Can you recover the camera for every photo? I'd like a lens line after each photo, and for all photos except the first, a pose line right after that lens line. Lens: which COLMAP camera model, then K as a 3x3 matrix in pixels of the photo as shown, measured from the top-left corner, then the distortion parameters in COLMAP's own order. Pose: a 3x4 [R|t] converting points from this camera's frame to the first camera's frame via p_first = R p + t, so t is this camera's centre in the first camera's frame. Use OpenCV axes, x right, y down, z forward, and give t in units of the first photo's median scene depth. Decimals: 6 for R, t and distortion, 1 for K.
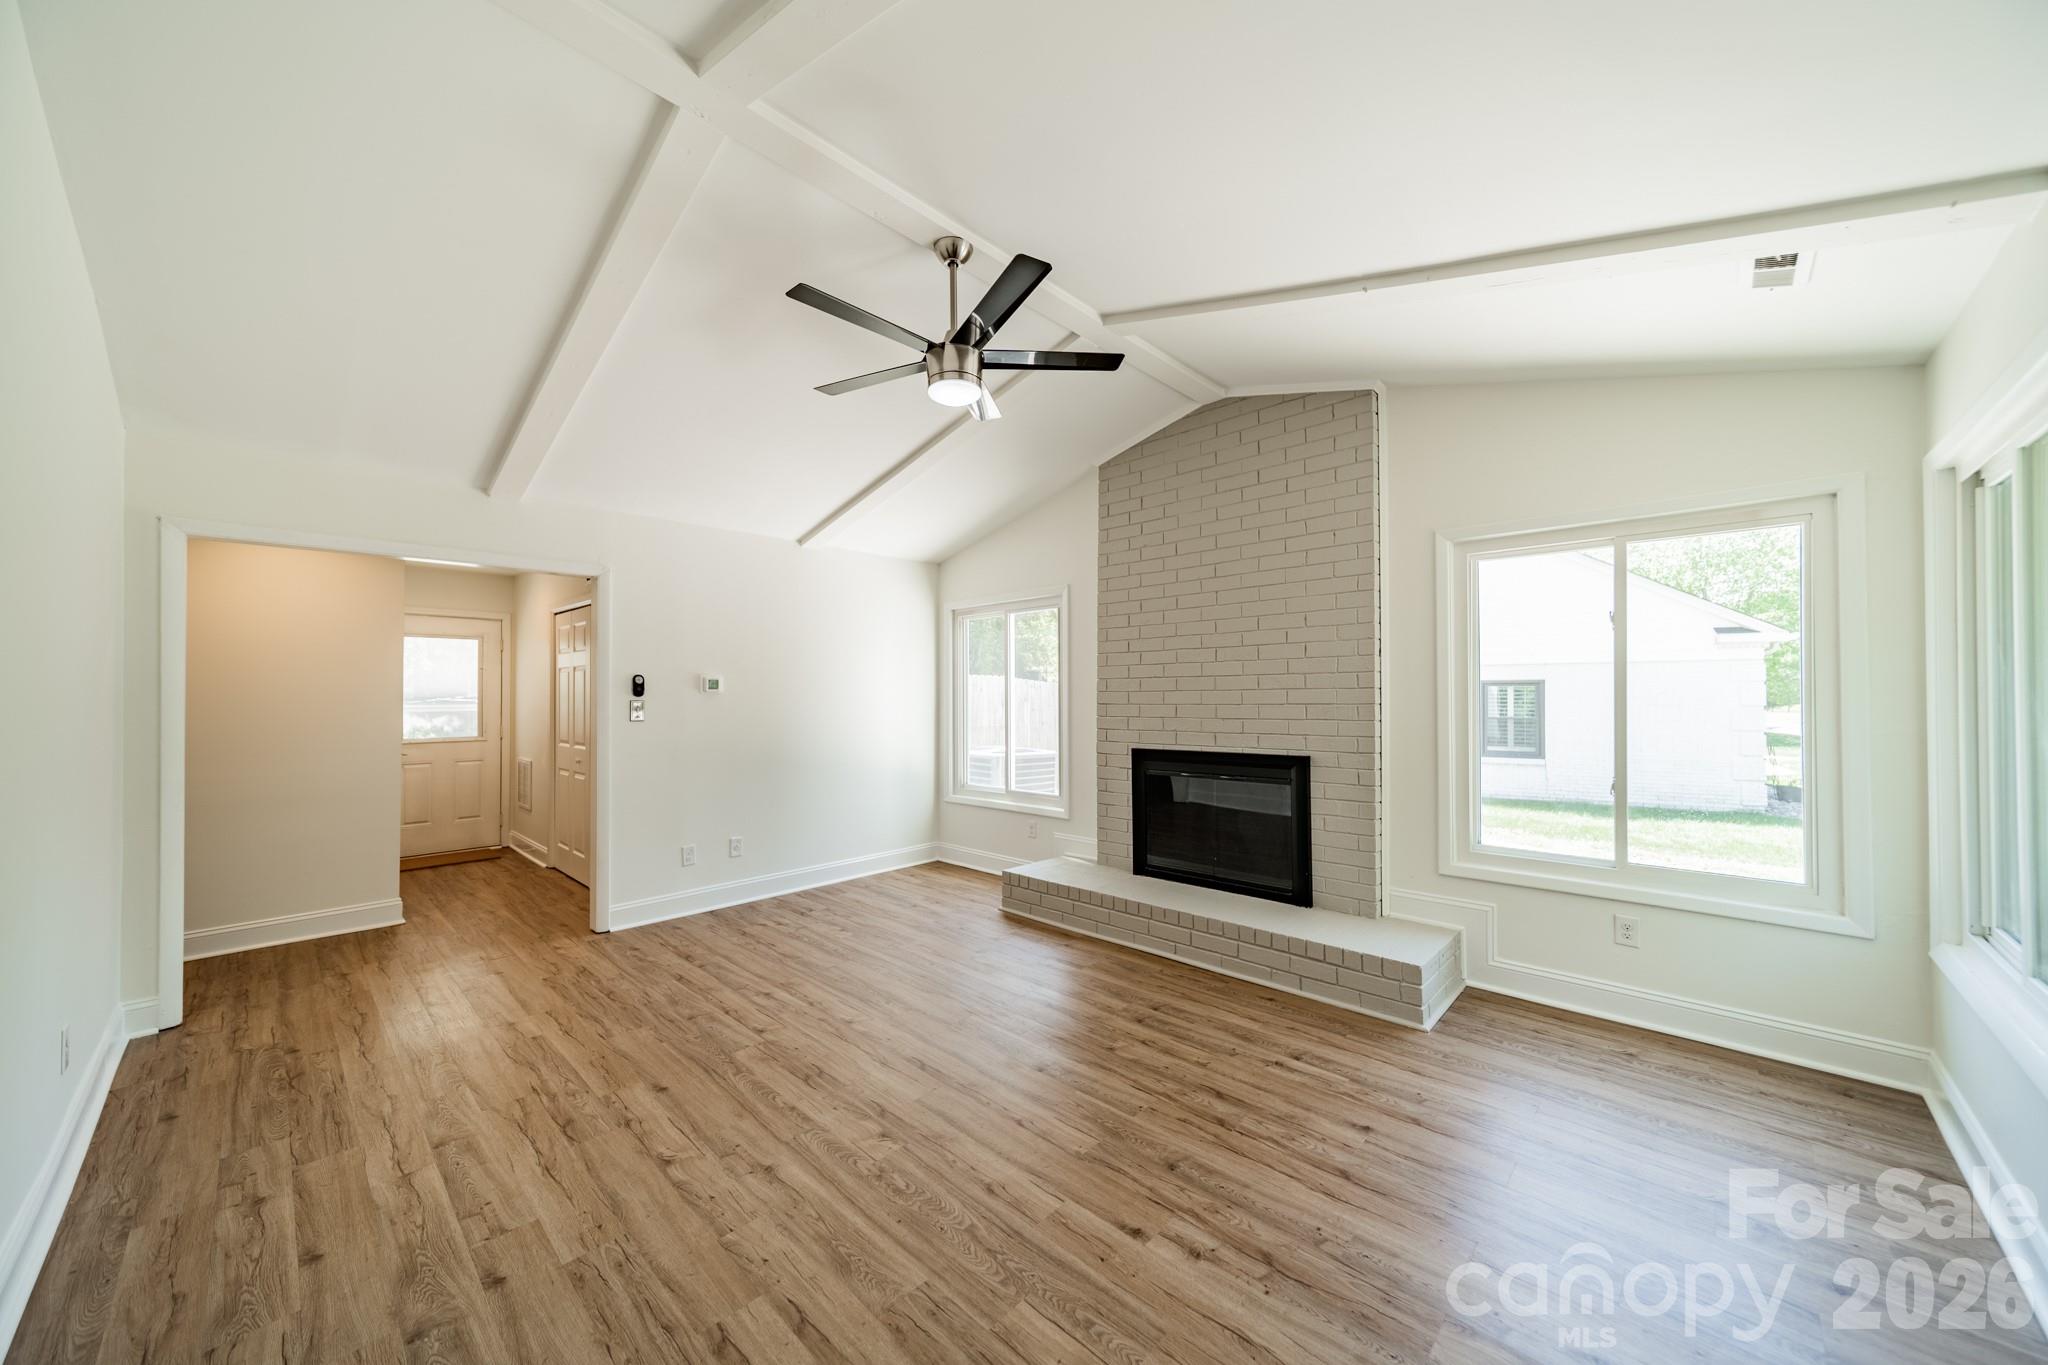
lens RADIAL K [[723.8, 0, 1028.8], [0, 723.8, 691.2], [0, 0, 1]] dist [0.009164, 0.000715]
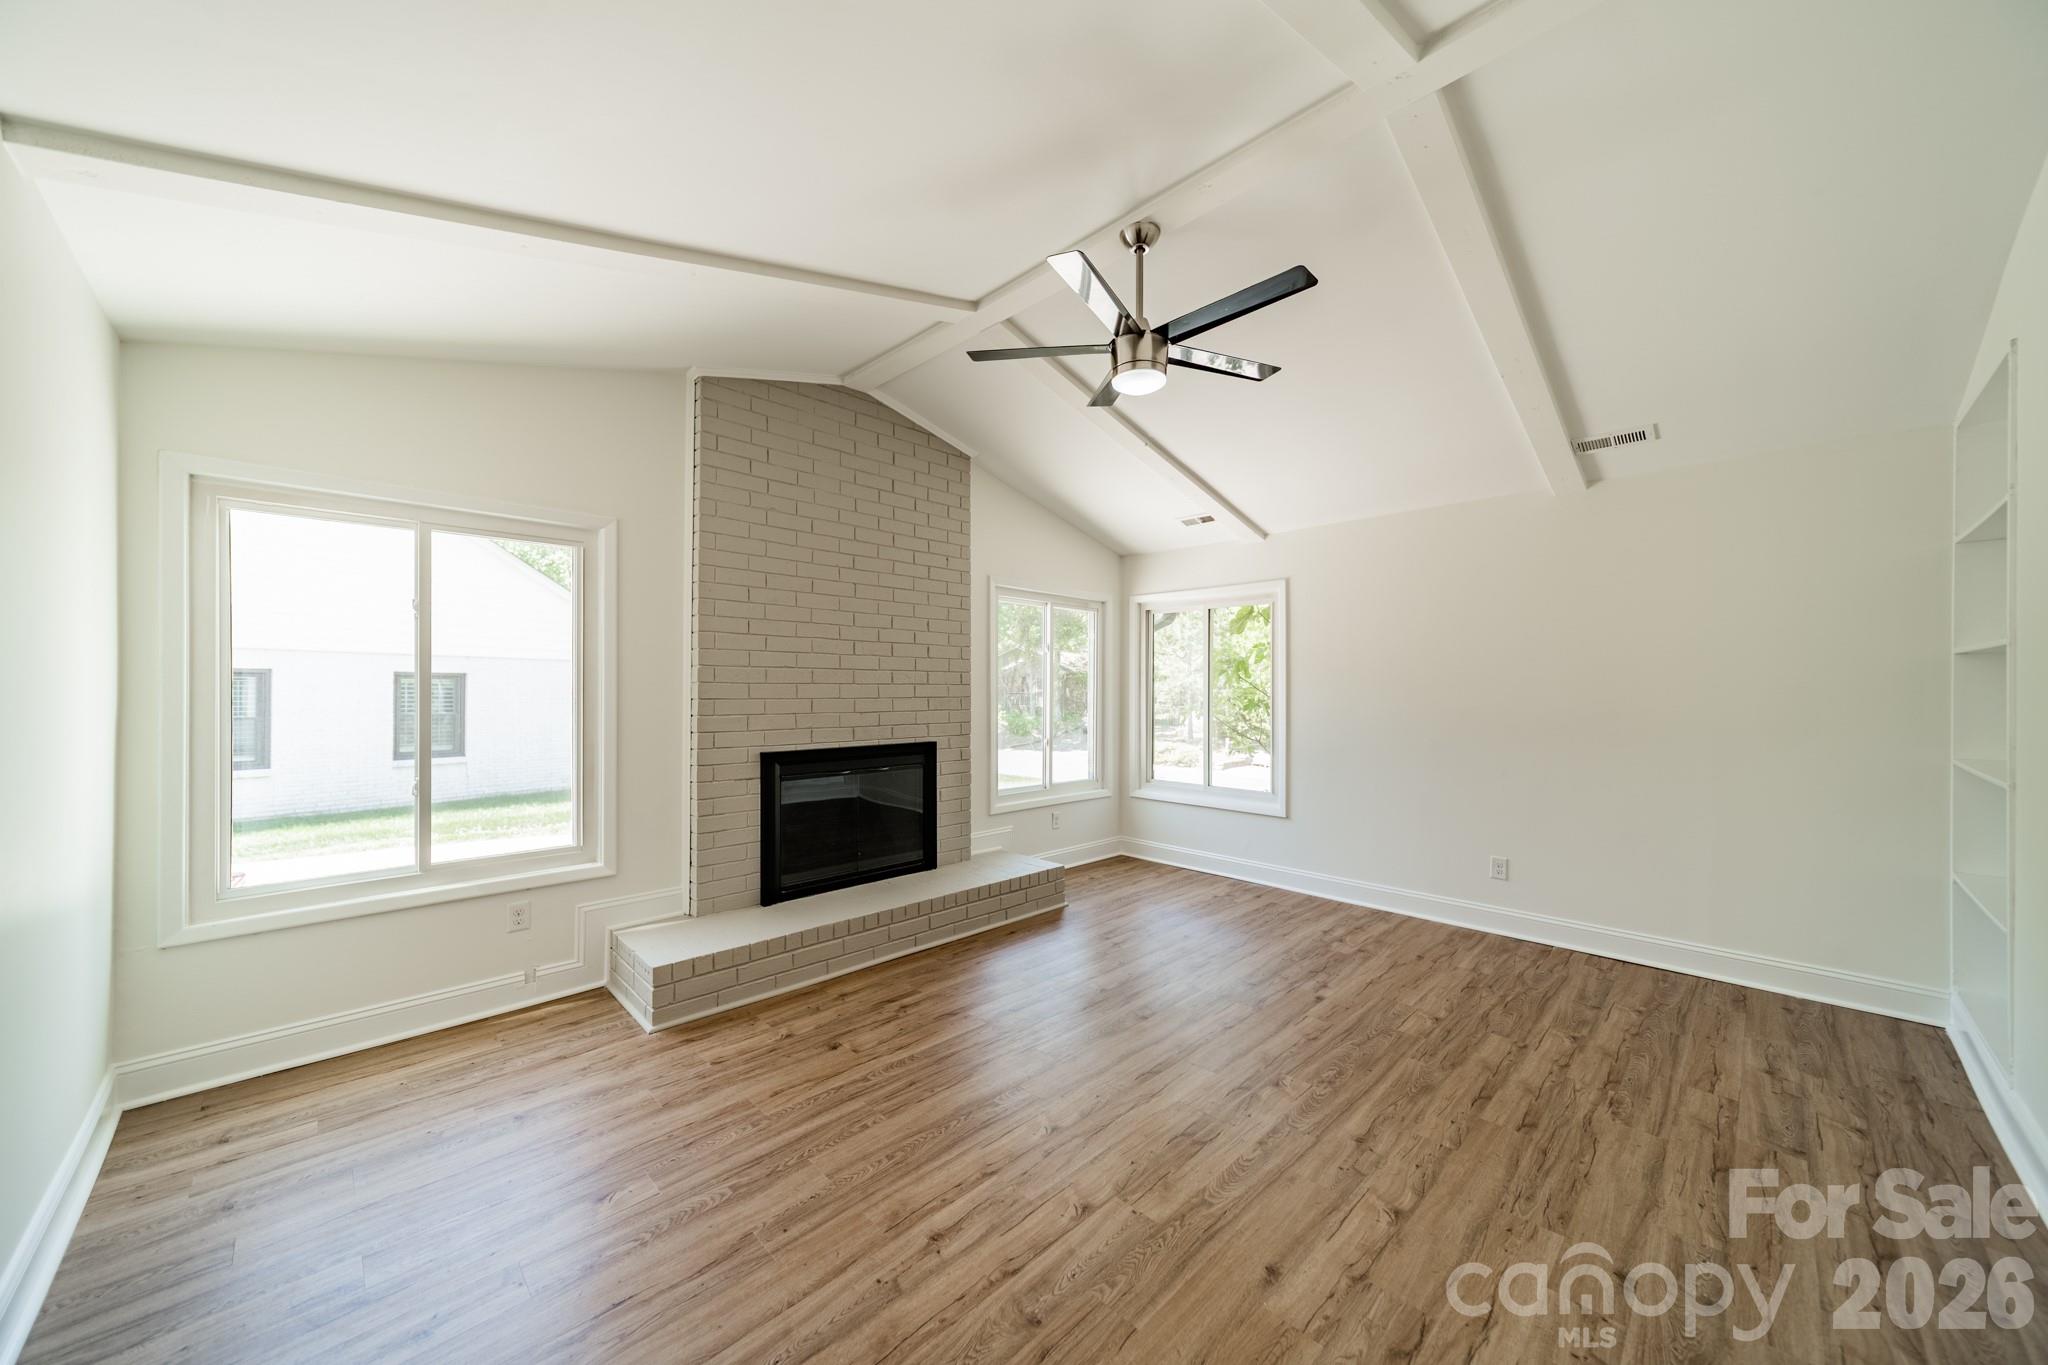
lens RADIAL K [[723.8, 0, 1030.6], [0, 723.8, 691.9], [0, 0, 1]] dist [0.009164, 0.000715]
pose [[0.030323, 0.004395, 0.999530, -0.824978], [-0.011843, 0.999922, -0.004037, 0.012564], [-0.999470, -0.011715, 0.030373, 0.841297]]
